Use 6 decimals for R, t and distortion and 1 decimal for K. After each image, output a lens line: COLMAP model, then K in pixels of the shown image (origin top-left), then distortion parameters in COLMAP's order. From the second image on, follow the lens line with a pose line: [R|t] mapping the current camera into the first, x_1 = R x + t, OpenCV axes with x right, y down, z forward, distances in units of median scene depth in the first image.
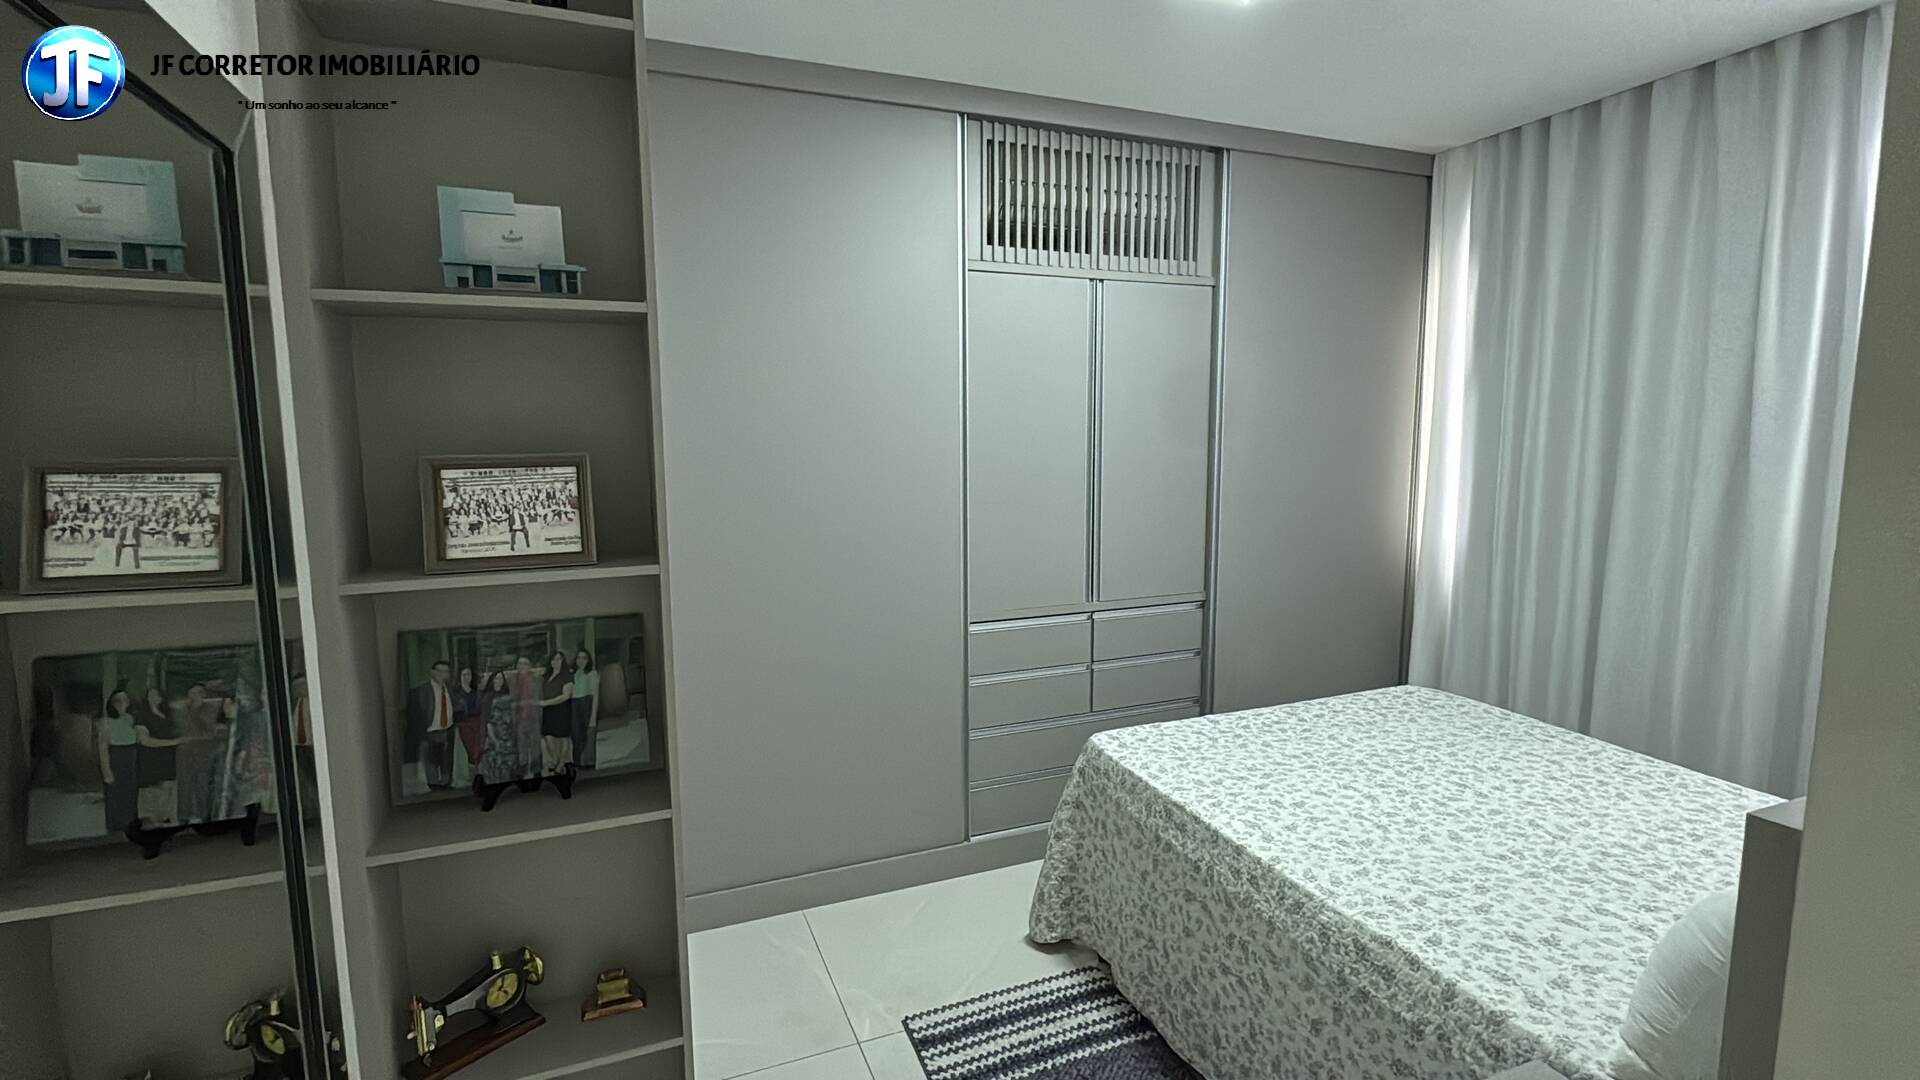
lens RADIAL K [[881.6, 0, 957.9], [0, 881.6, 539.6], [0, 0, 1]] dist [-0.001602, 0.002459]
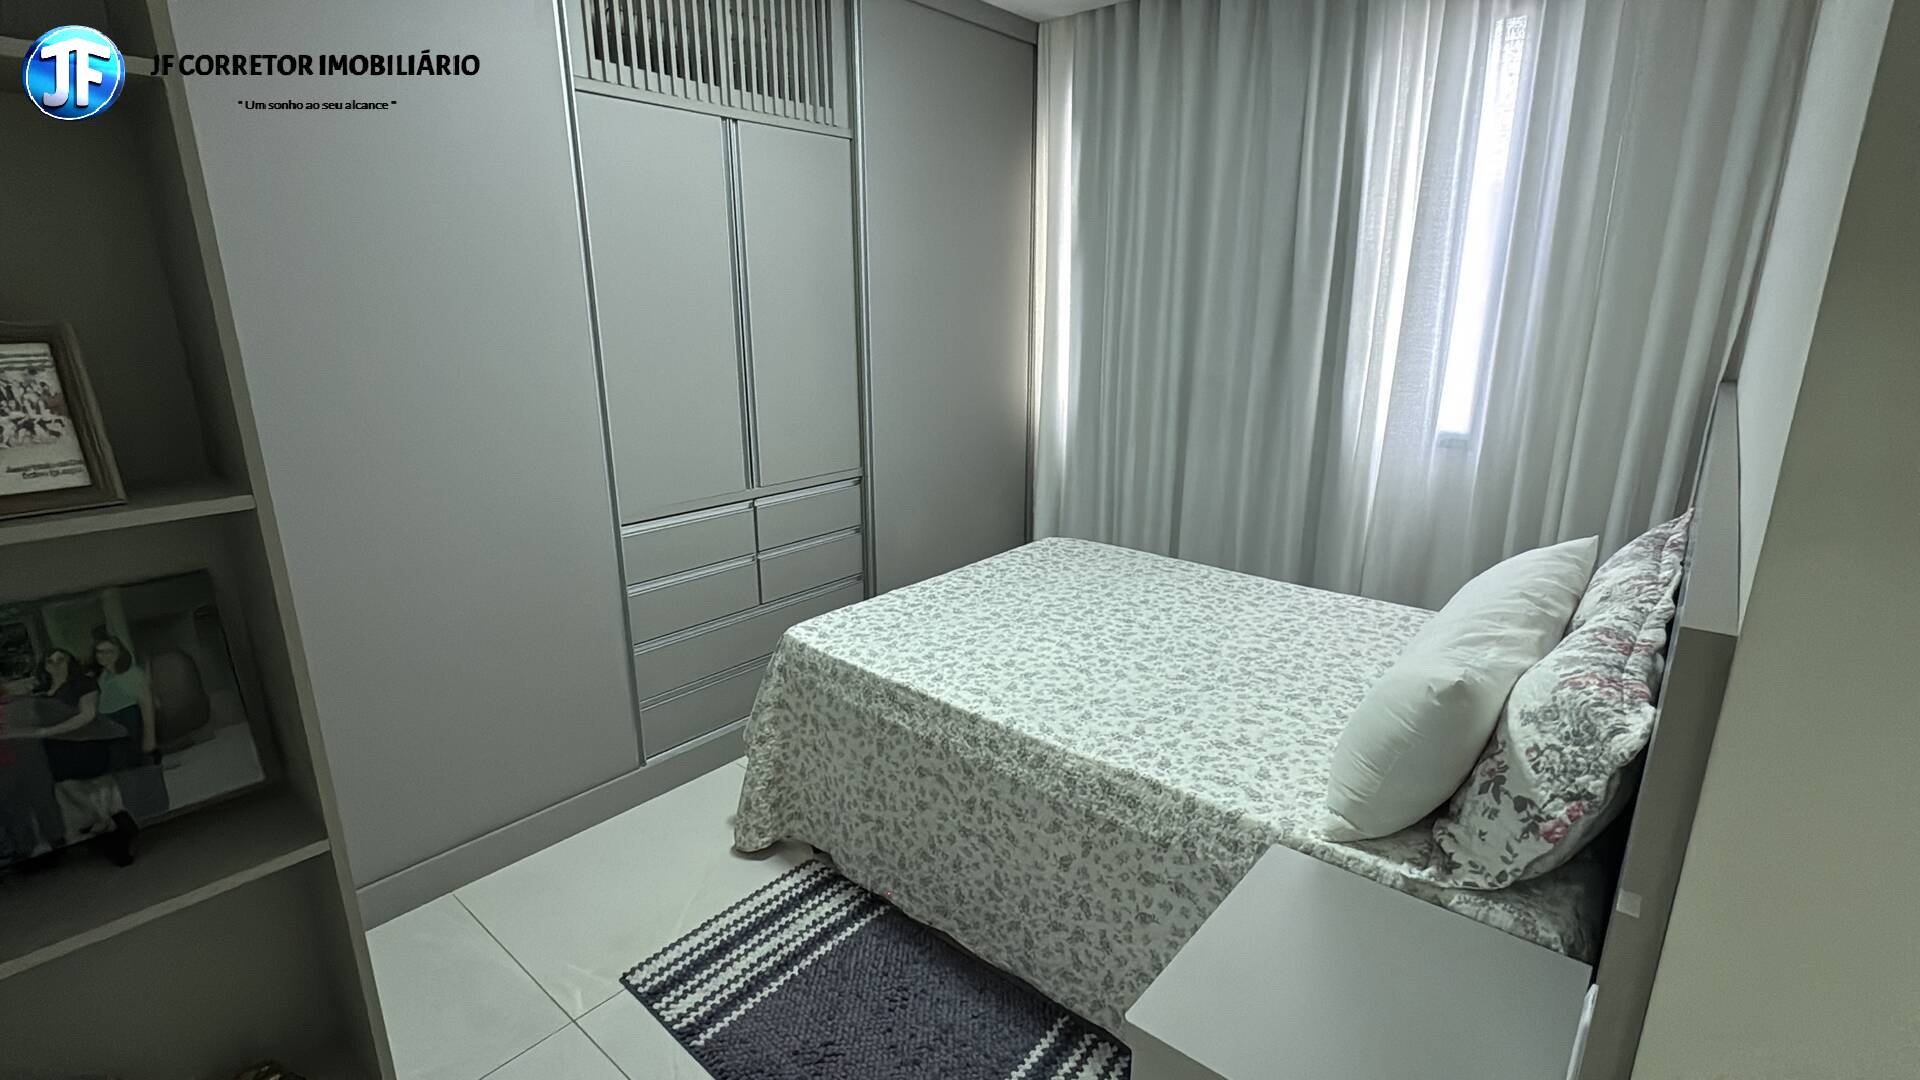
lens RADIAL K [[881.6, 0, 959.1], [0, 881.6, 539.0], [0, 0, 1]] dist [-0.001602, 0.002459]
pose [[0.886576, -0.117075, 0.447522, -0.107804], [0.054462, 0.987132, 0.150348, -0.005353], [-0.459366, -0.108922, 0.881544, 0.113388]]
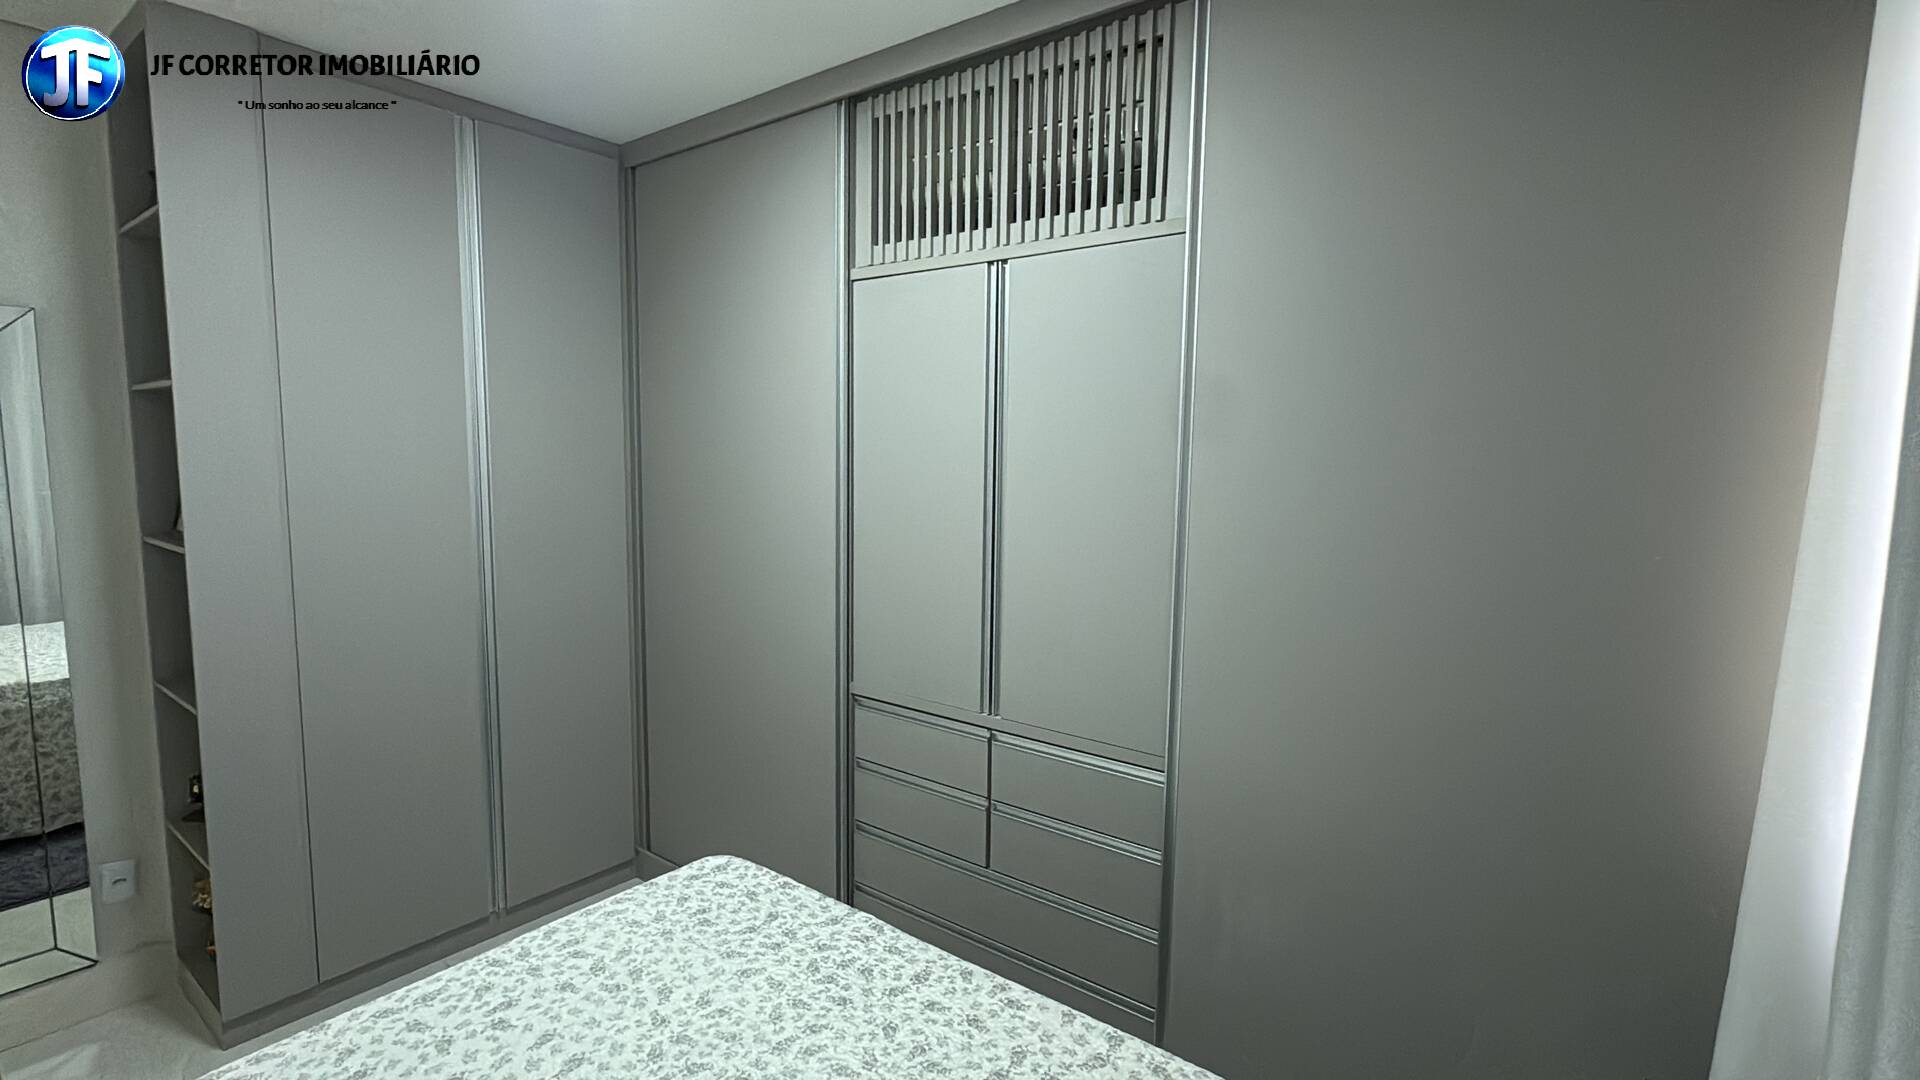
lens RADIAL K [[881.6, 0, 956.9], [0, 881.6, 529.2], [0, 0, 1]] dist [-0.001602, 0.002459]
pose [[0.505814, 0.094305, -0.857472, 1.041653], [-0.122856, 0.991749, 0.036601, -0.141764], [0.853849, 0.086832, 0.513226, 0.852490]]
